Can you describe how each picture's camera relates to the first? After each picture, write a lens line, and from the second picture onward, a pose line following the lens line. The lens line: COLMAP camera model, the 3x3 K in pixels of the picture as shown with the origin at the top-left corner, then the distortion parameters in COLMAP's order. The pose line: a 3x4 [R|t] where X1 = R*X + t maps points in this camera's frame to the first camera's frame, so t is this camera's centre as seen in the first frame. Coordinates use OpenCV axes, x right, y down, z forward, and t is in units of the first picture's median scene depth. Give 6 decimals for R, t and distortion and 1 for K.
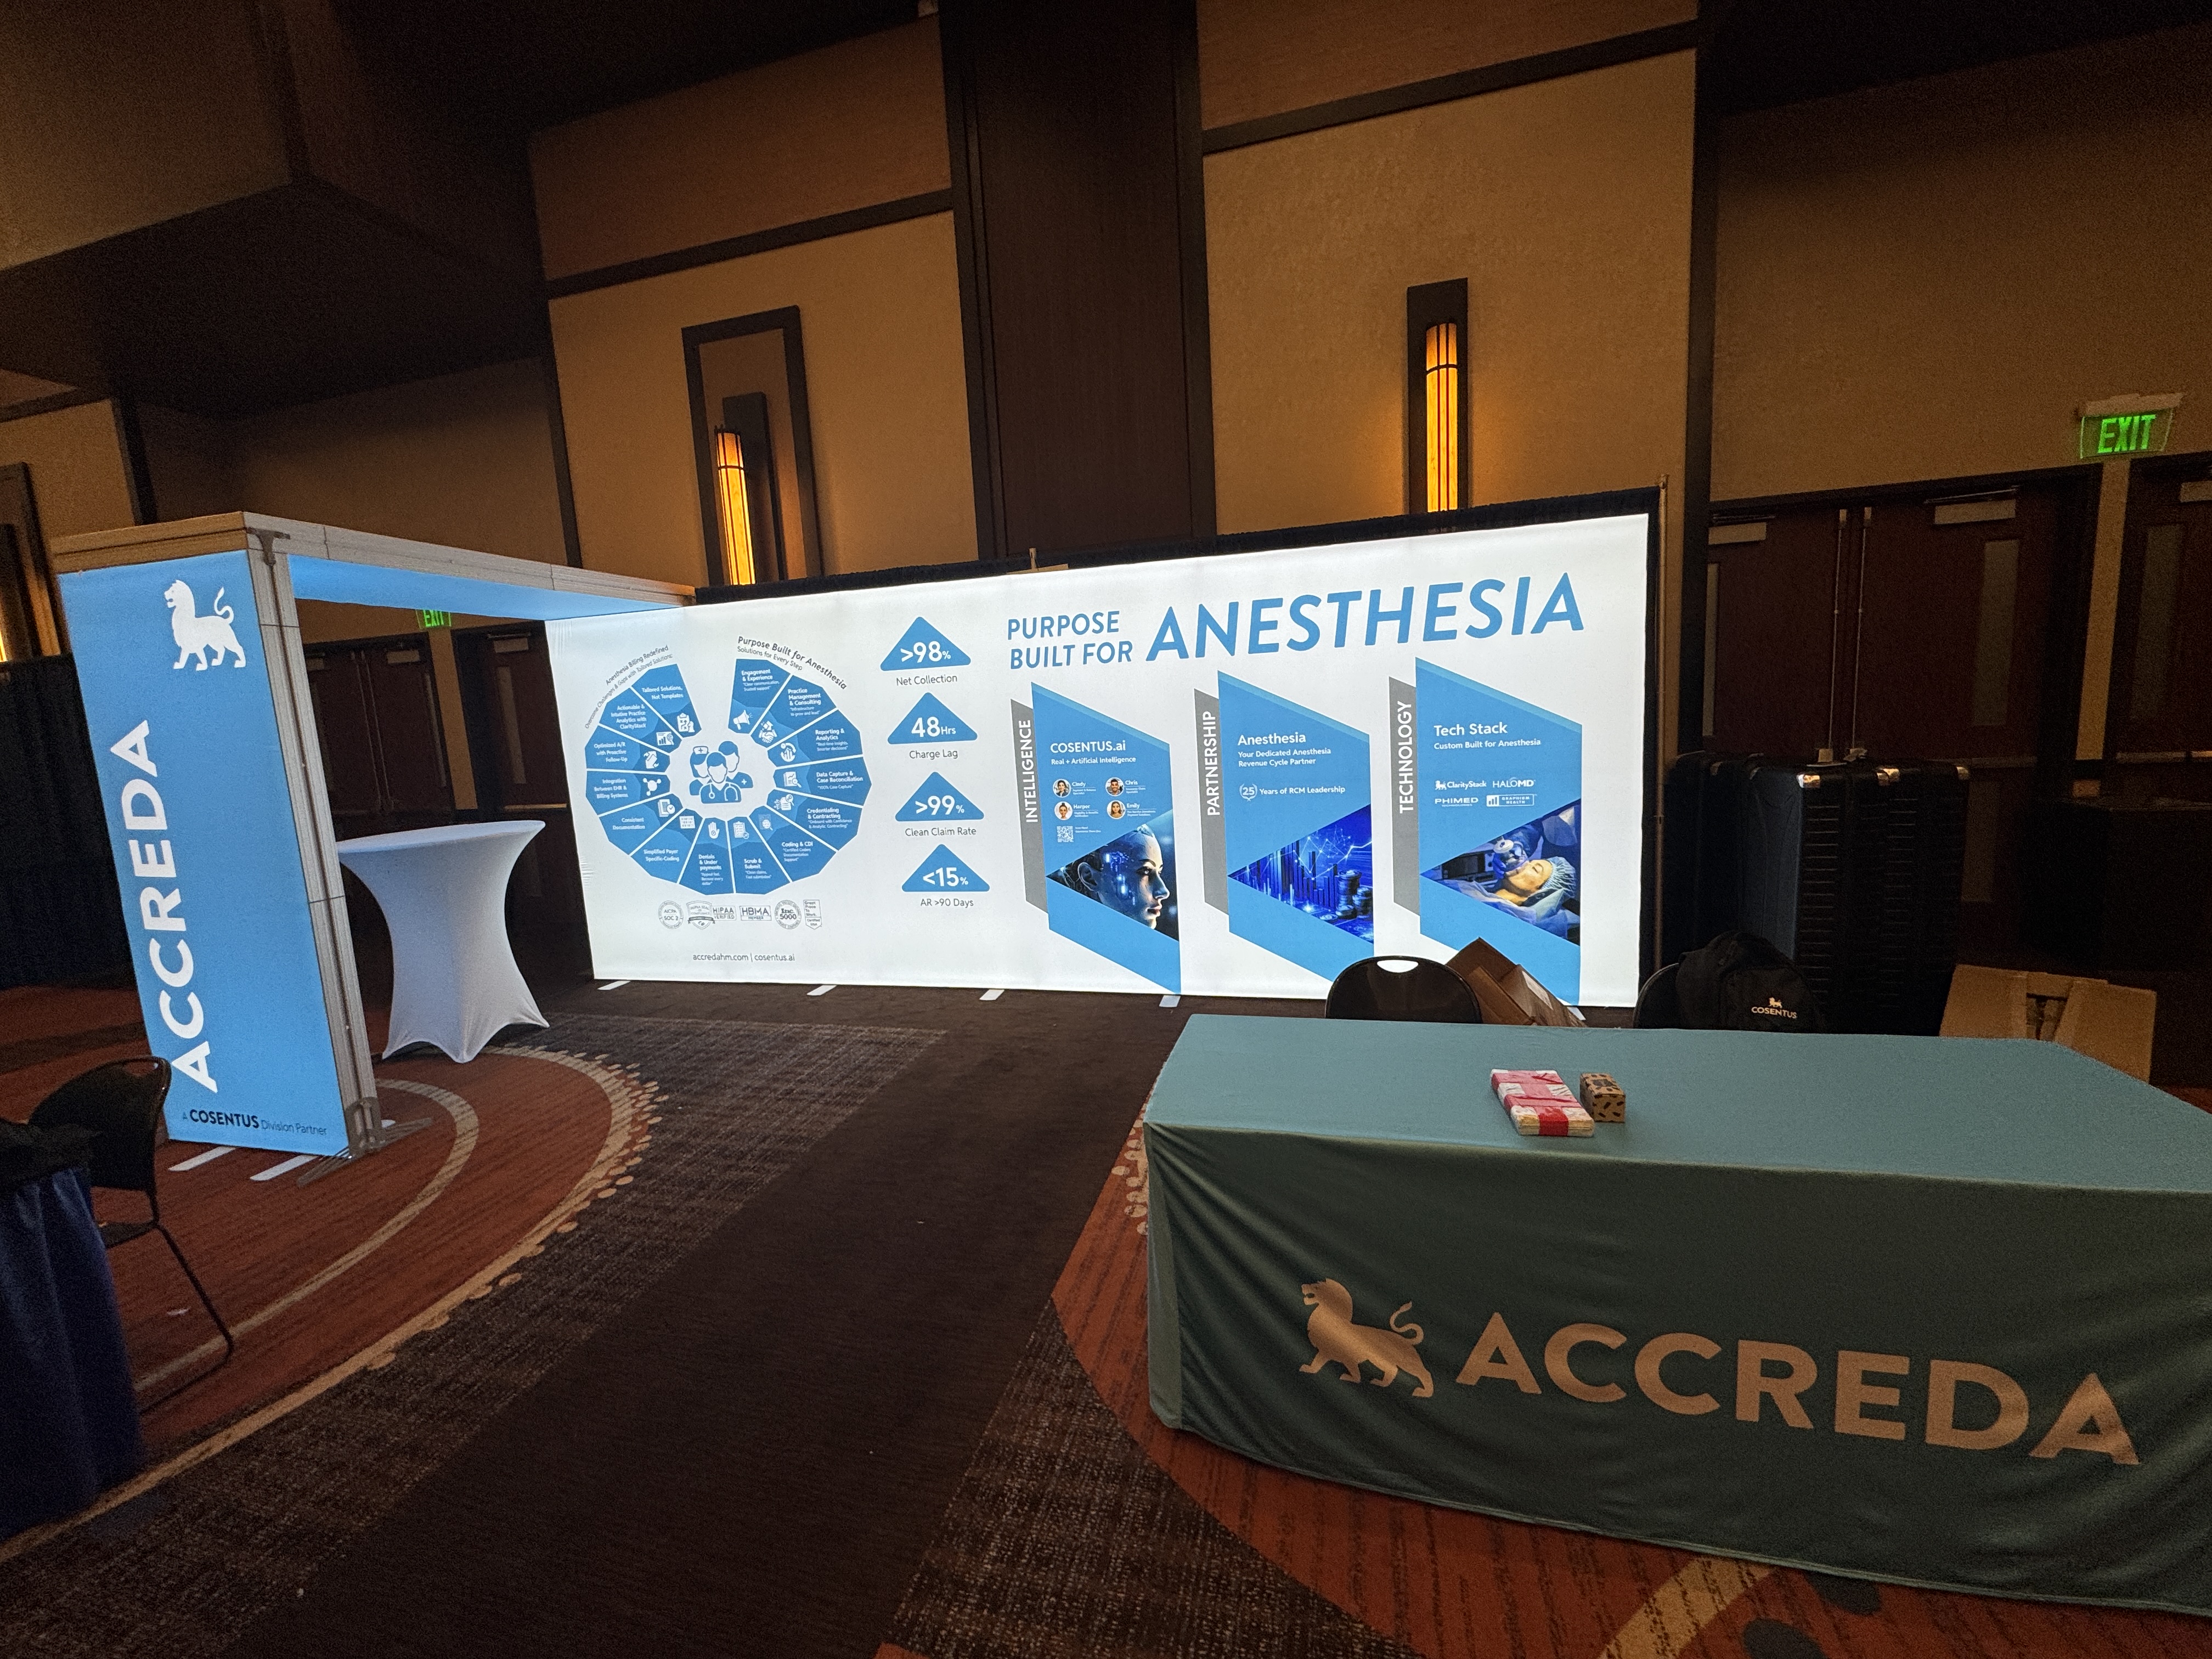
lens RADIAL K [[904.9, 0, 1105.5], [0, 904.9, 825.2], [0, 0, 1]] dist [0.017562, -0.000758]
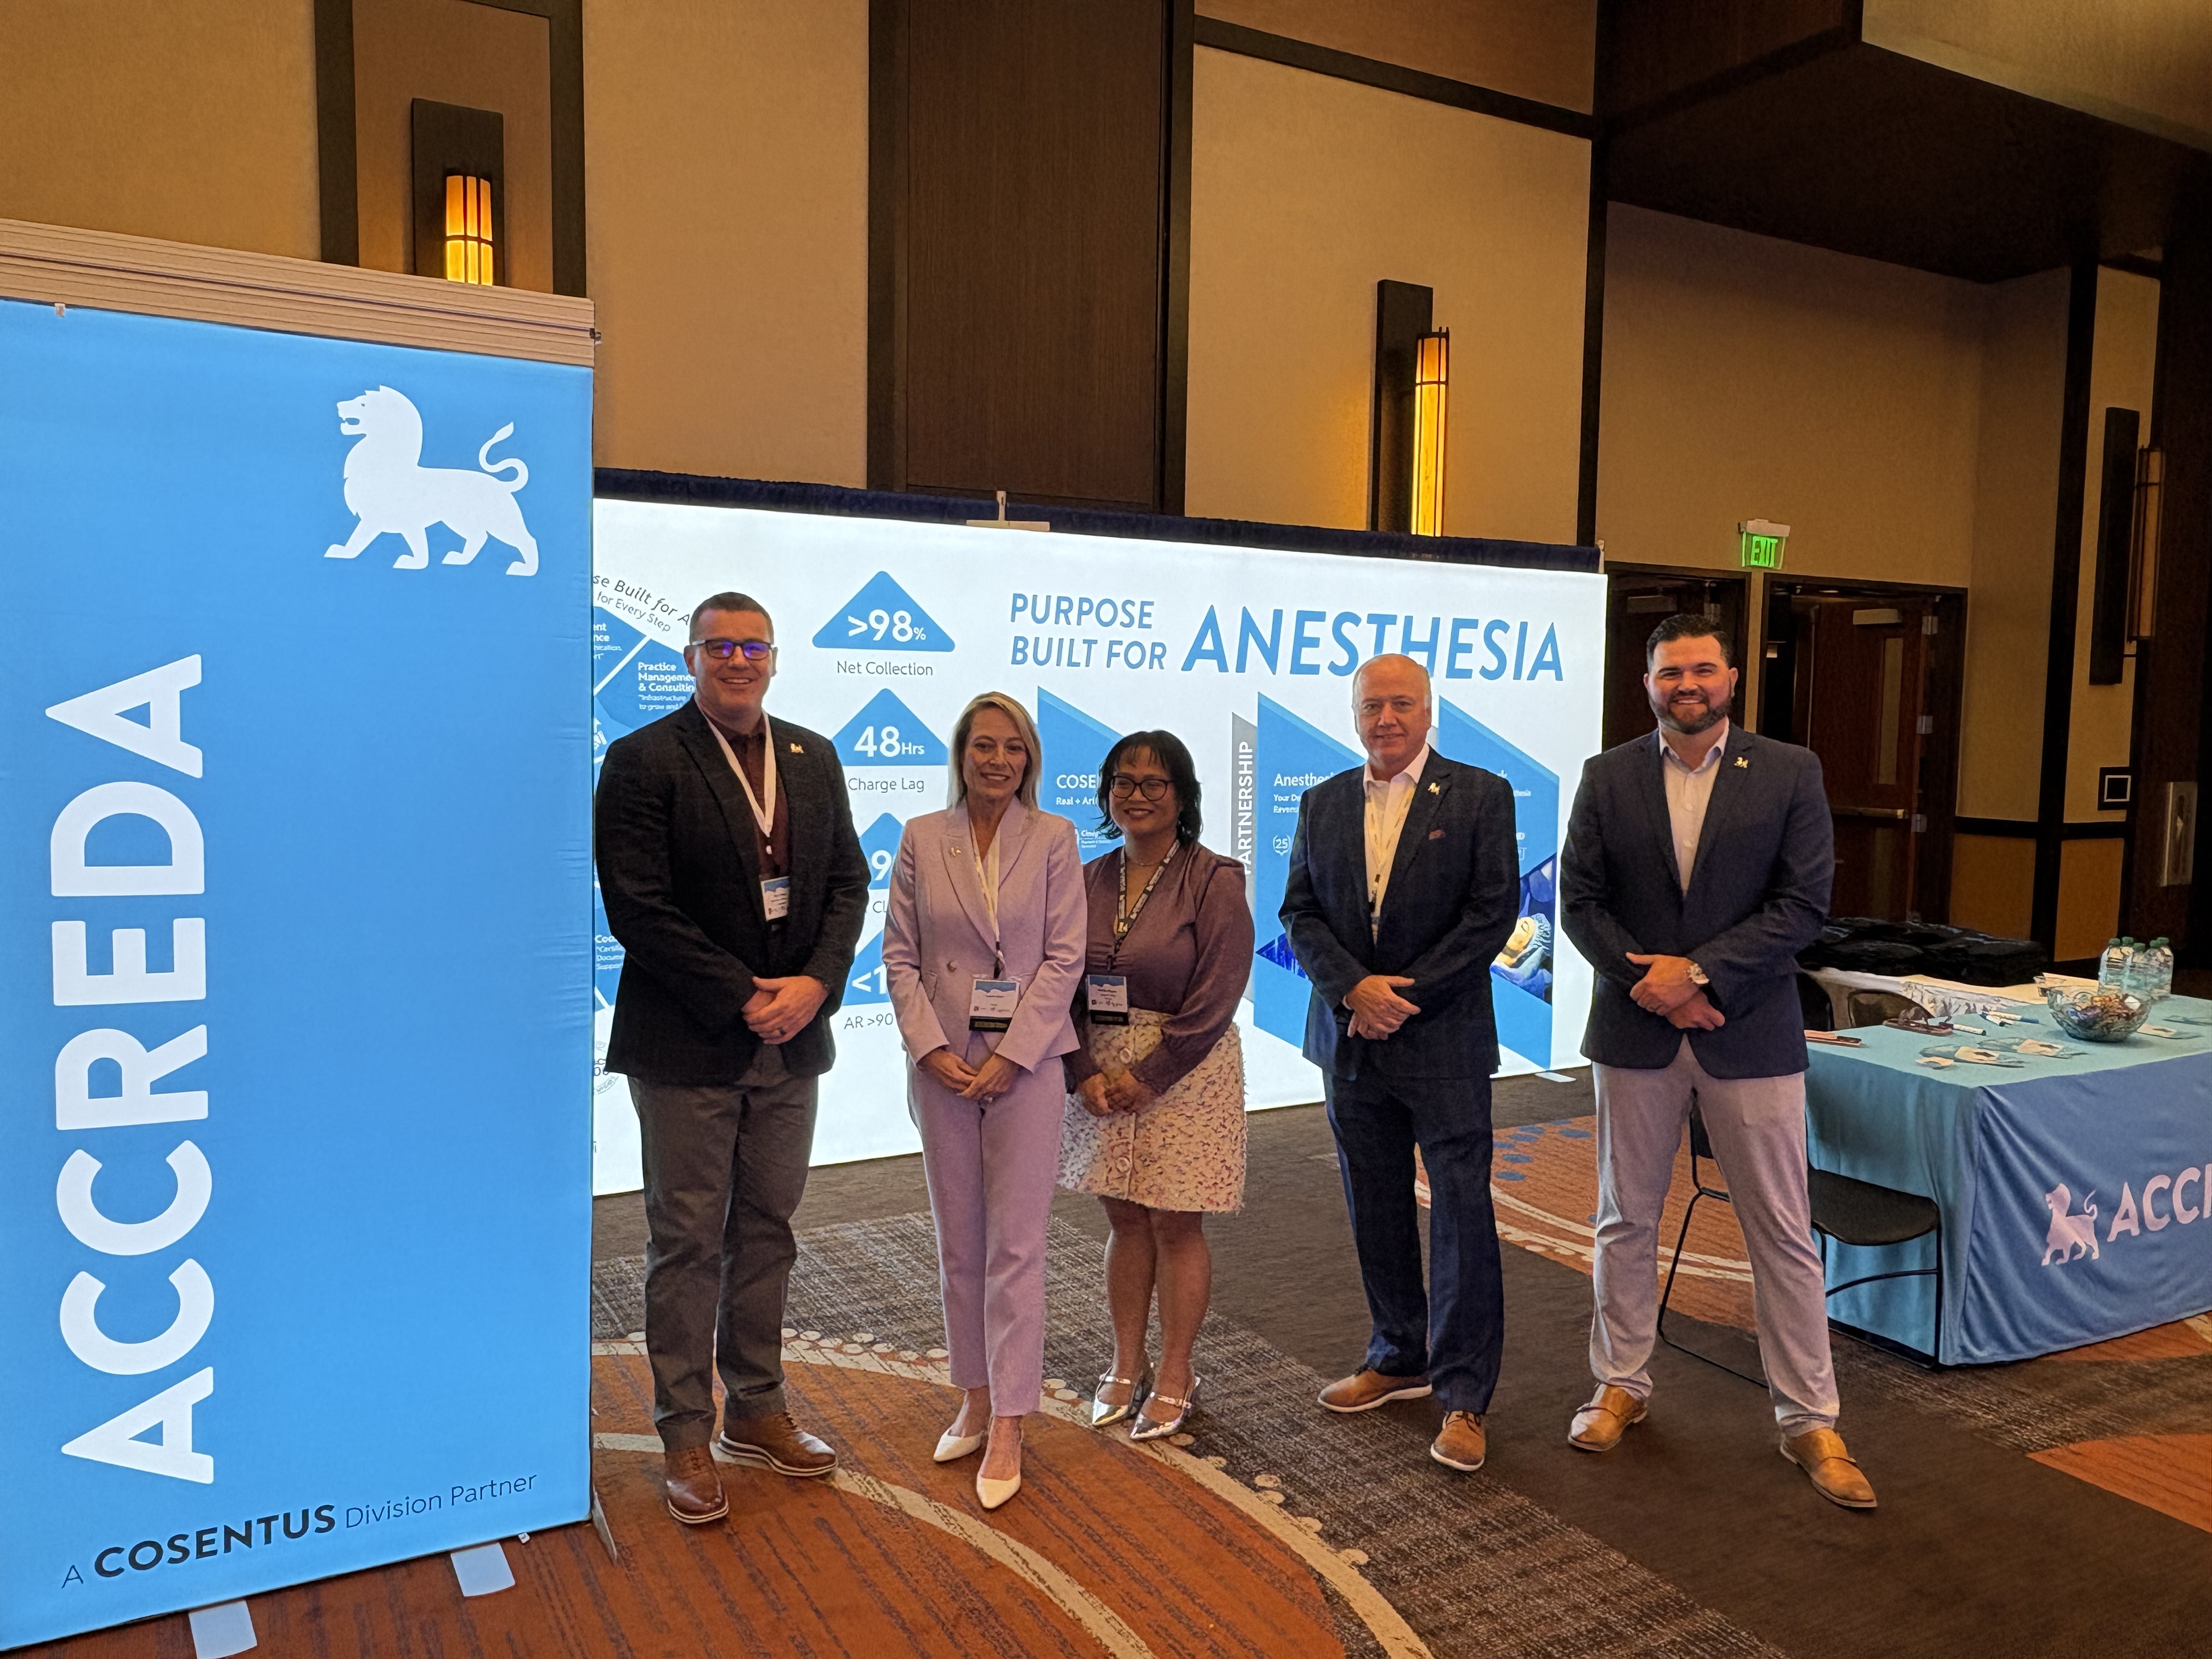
lens RADIAL K [[1630.0, 0, 1102.9], [0, 1630.0, 835.7], [0, 0, 1]] dist [0.051770, -0.003222]
pose [[0.718447, 0.011924, 0.695480, -1.014670], [0.034645, 0.997999, -0.052899, 0.027832], [-0.694719, 0.062100, 0.716596, 0.080935]]
